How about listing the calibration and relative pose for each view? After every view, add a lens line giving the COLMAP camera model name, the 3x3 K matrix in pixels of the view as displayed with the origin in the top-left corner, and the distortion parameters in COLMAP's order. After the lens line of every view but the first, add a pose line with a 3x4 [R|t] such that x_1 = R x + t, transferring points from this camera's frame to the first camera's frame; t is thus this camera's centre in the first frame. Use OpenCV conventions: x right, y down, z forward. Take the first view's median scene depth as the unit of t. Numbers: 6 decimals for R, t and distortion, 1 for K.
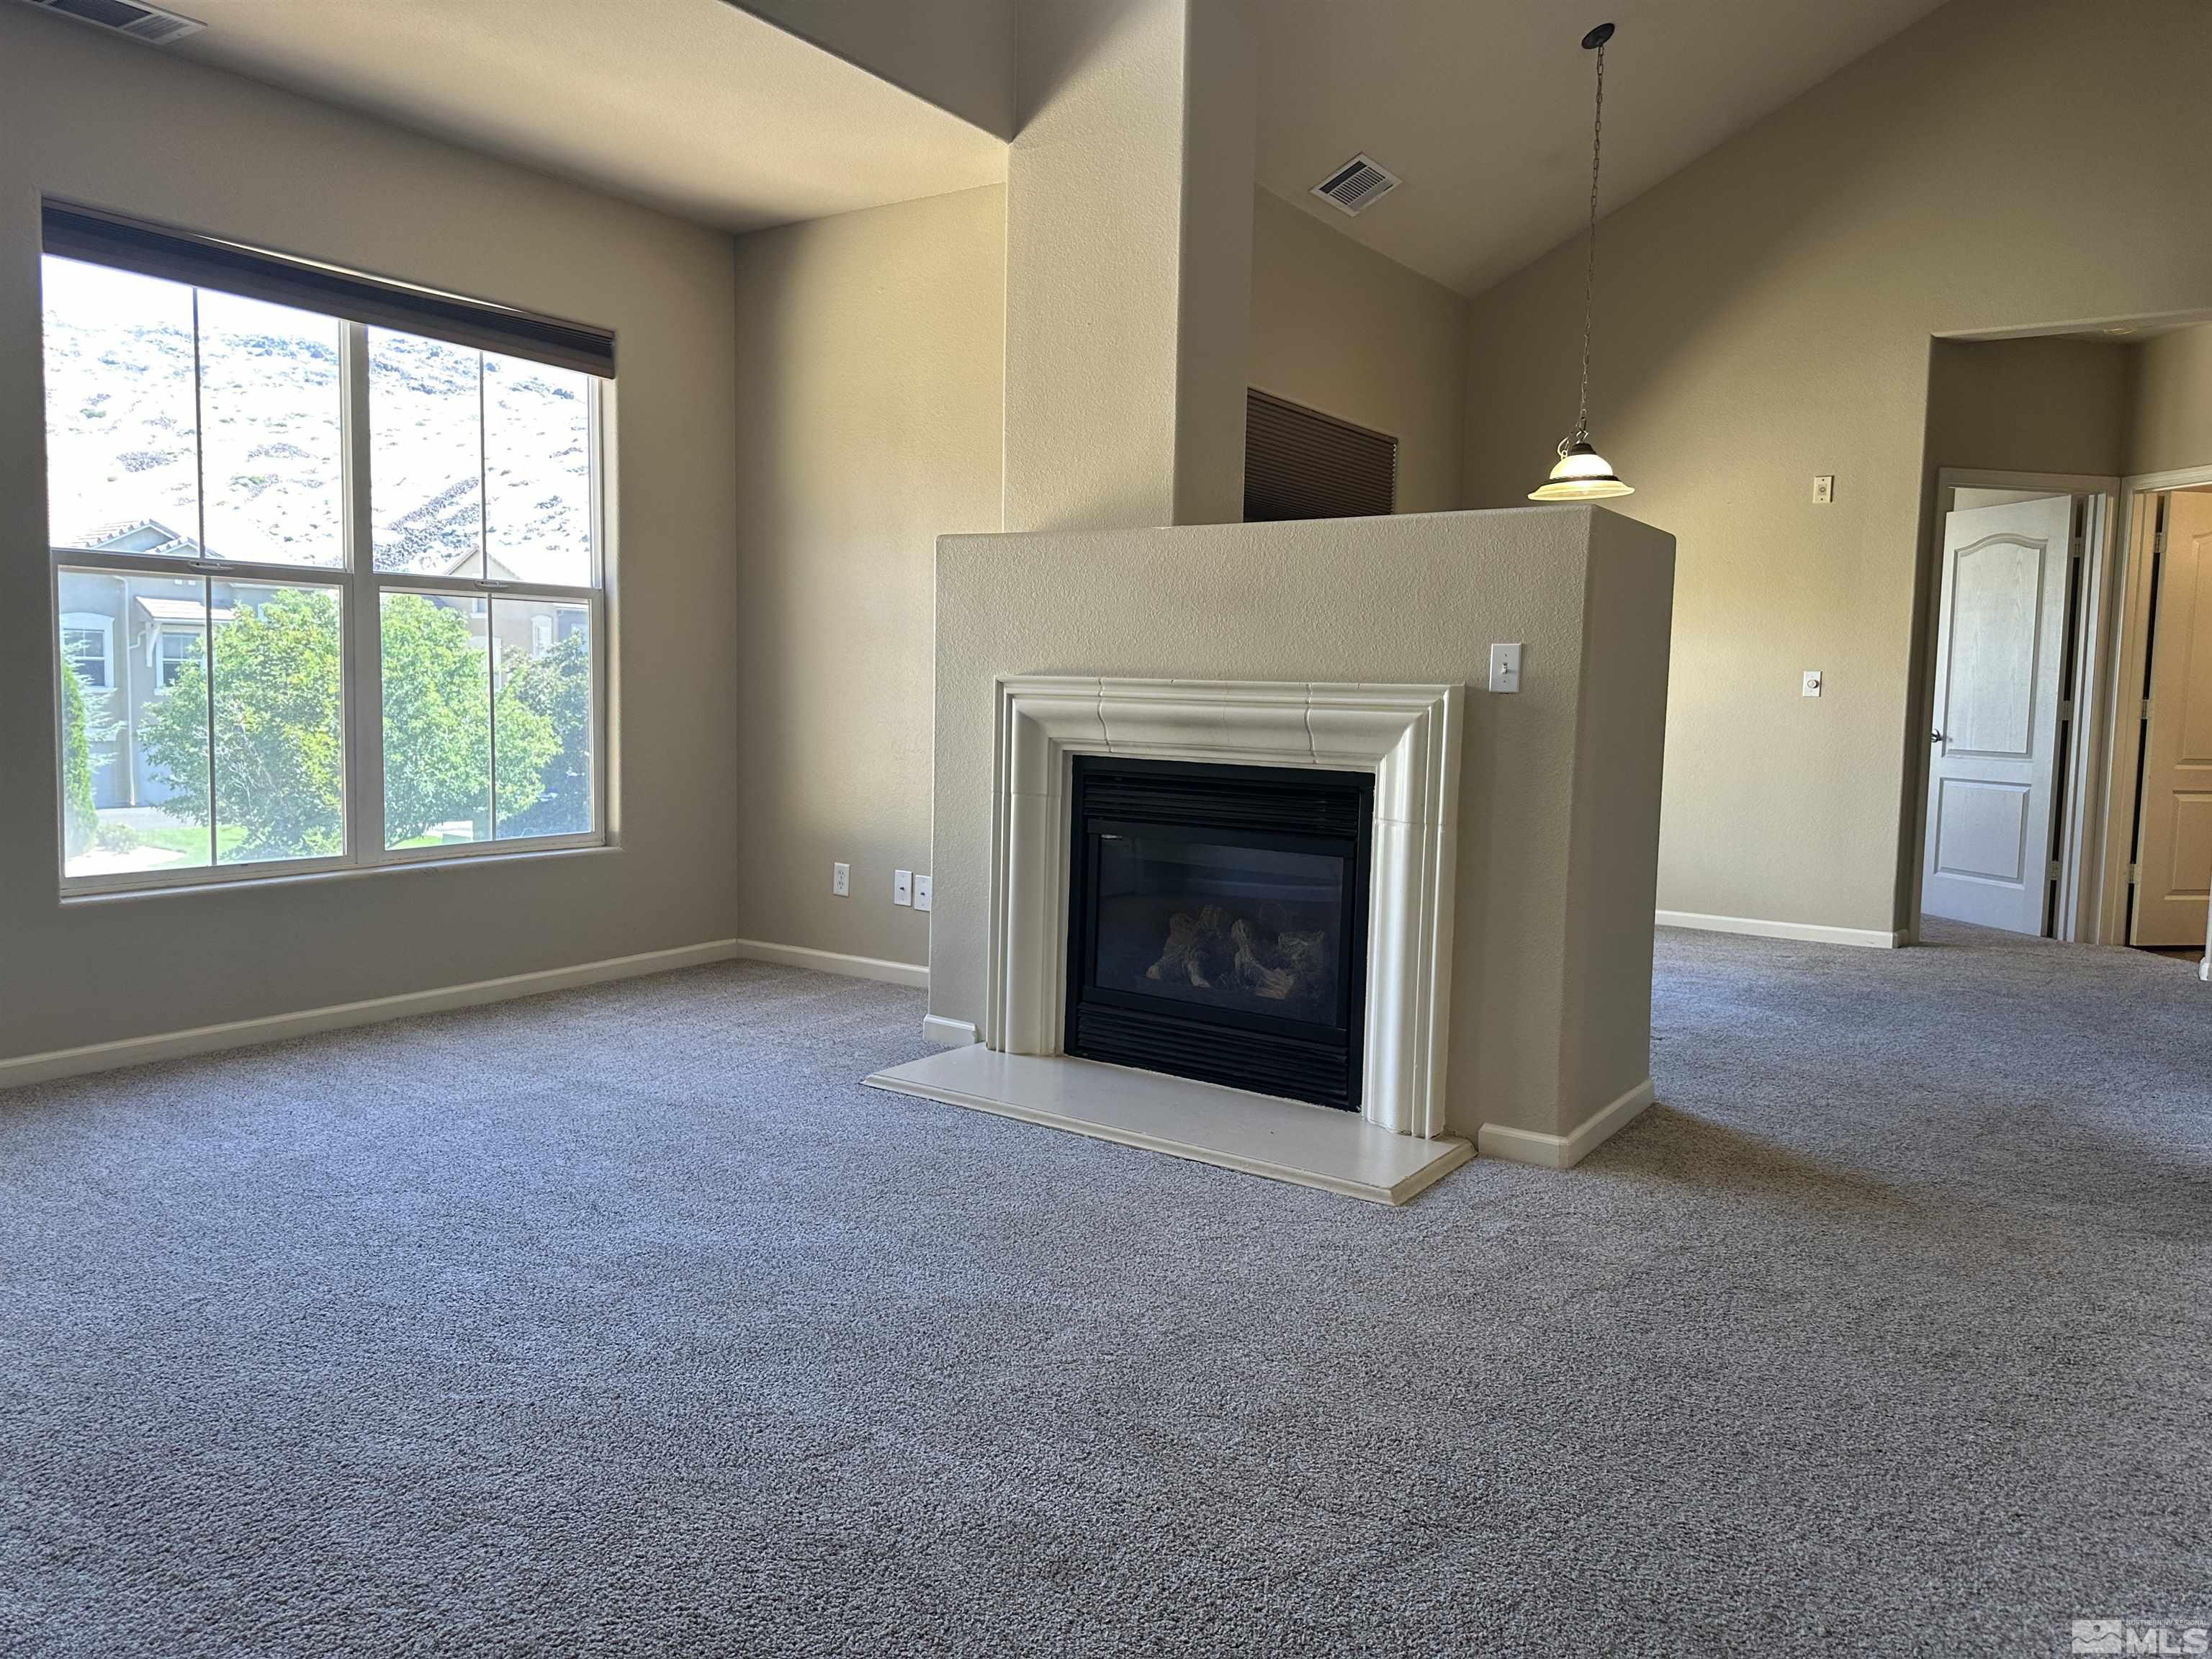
lens RADIAL K [[1580.9, 0, 1101.8], [0, 1580.9, 829.4], [0, 0, 1]] dist [0.070449, -0.102063]
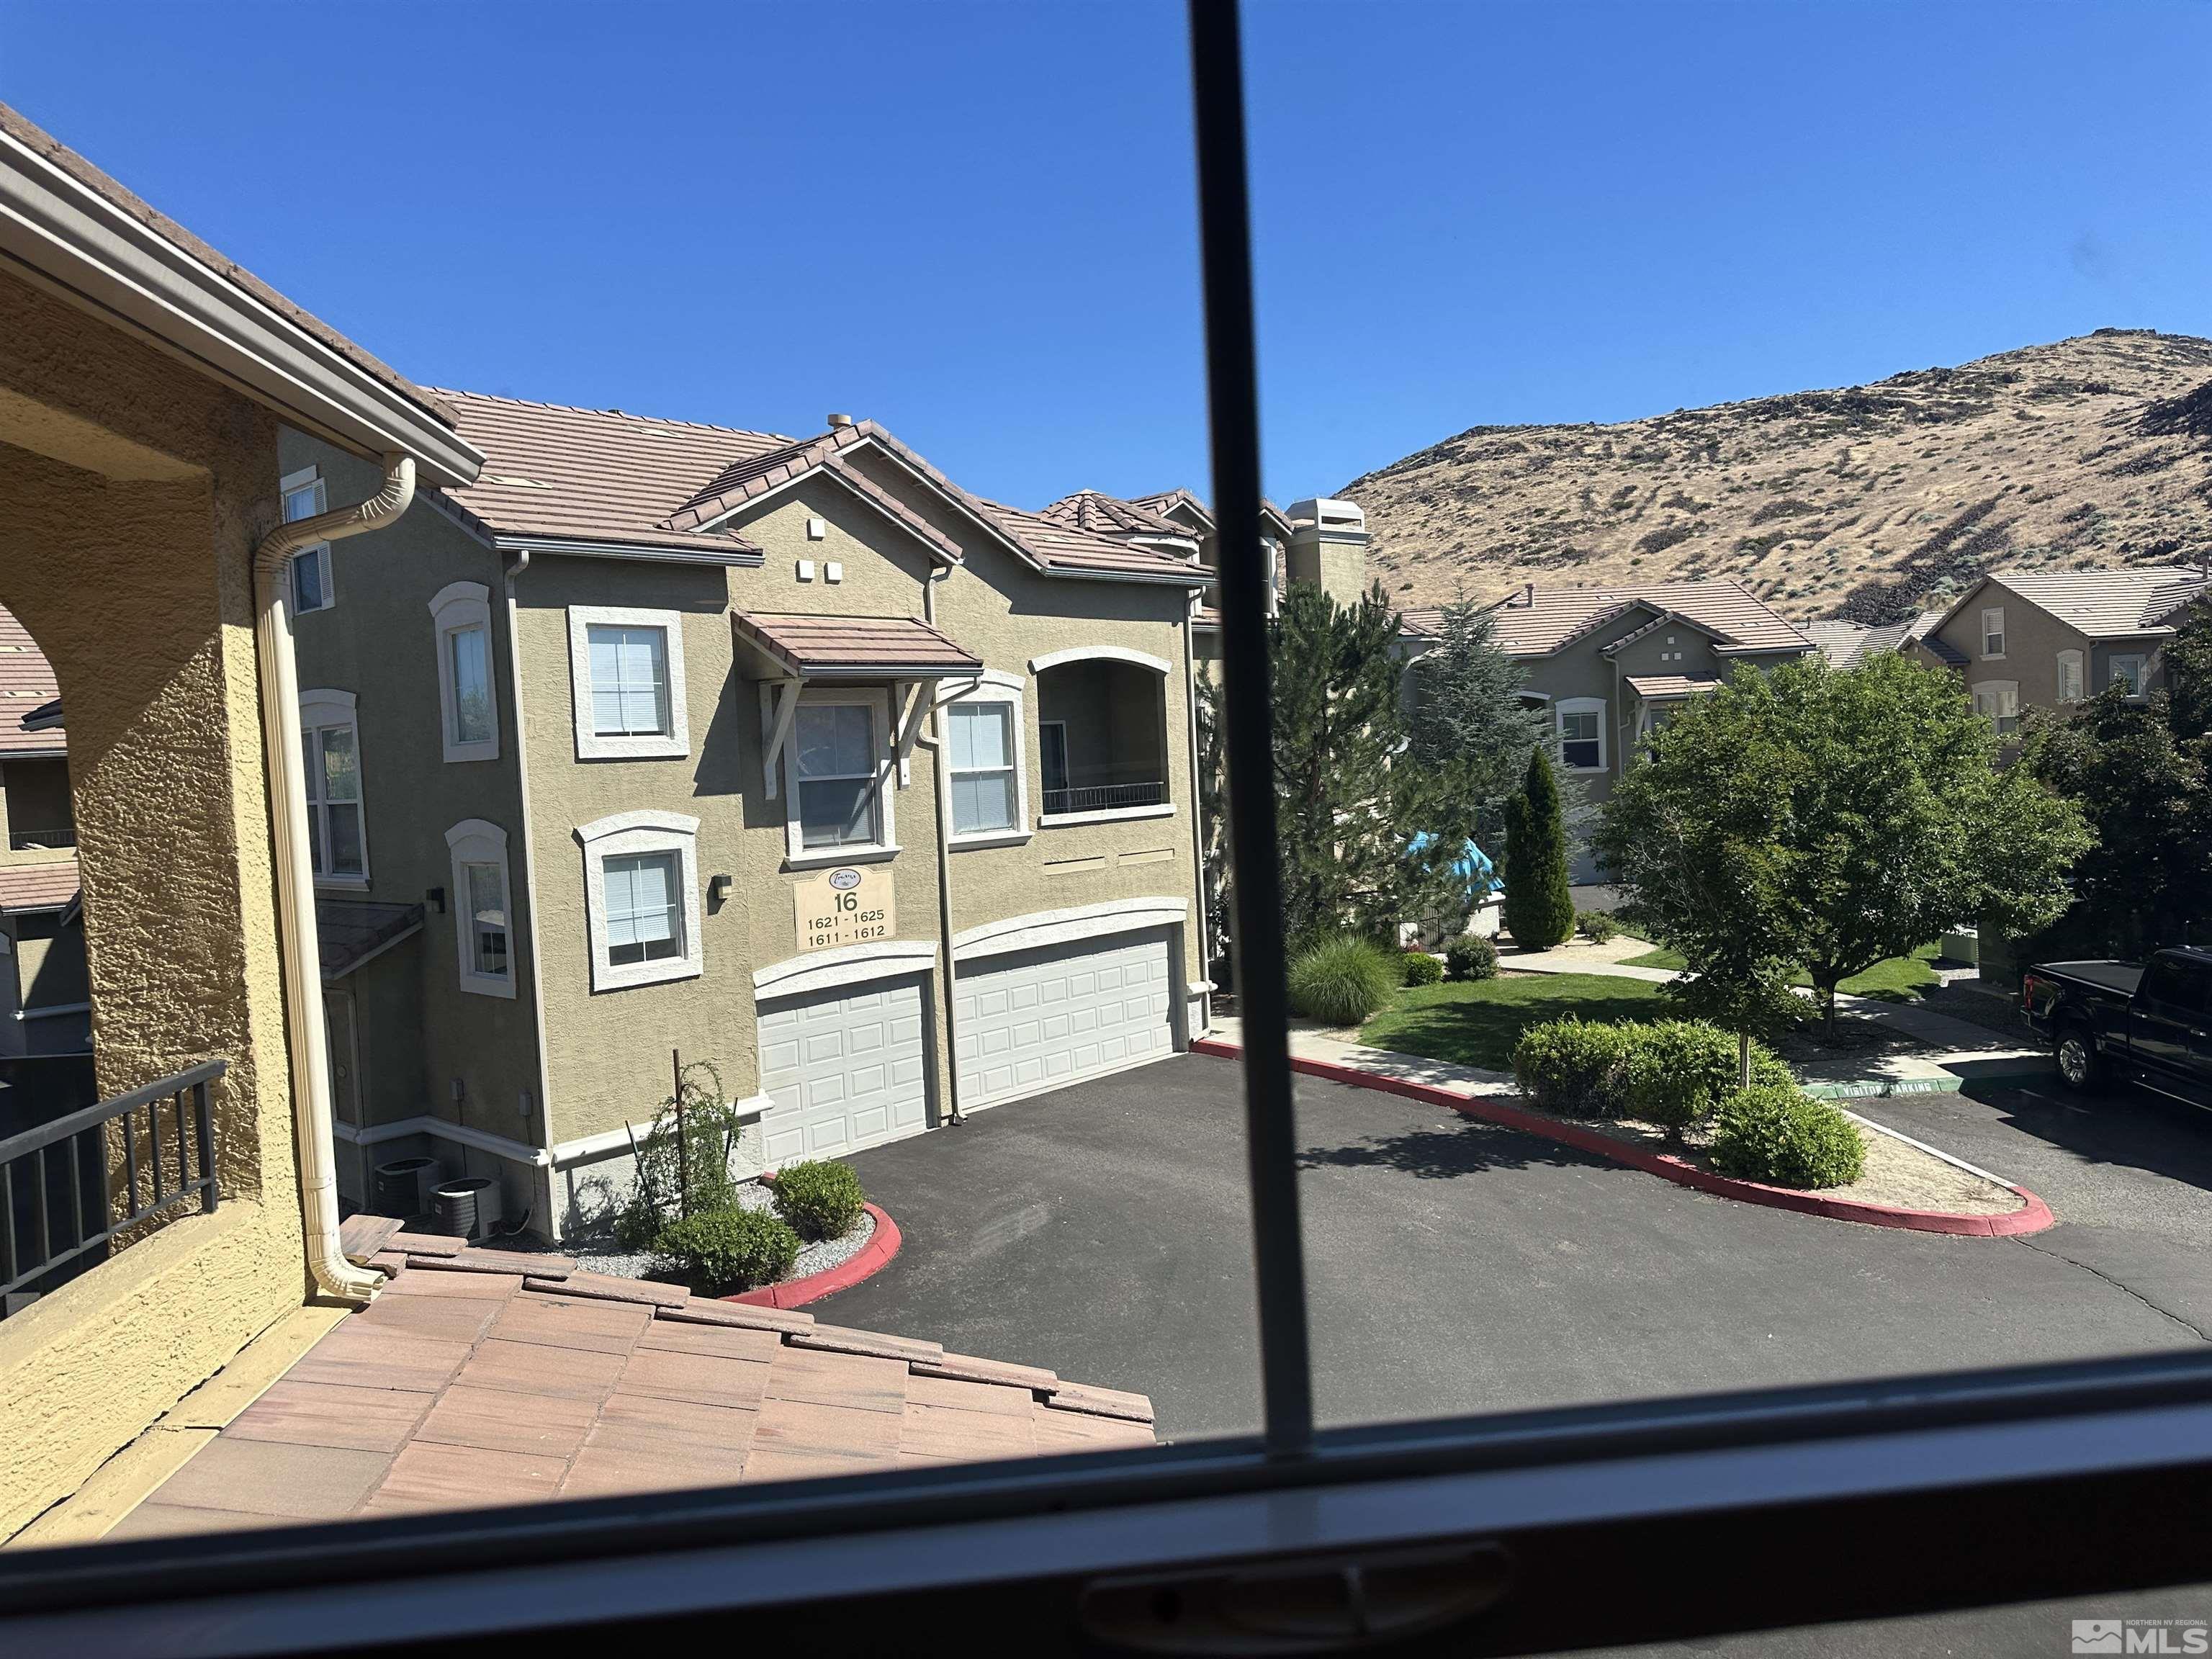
lens RADIAL K [[1580.9, 0, 1092.5], [0, 1580.9, 817.7], [0, 0, 1]] dist [0.070449, -0.102063]
pose [[0.630529, -0.022845, -0.775829, -0.059700], [-0.004823, 0.999432, -0.033349, -0.035807], [0.776150, 0.024770, 0.630061, 0.174898]]
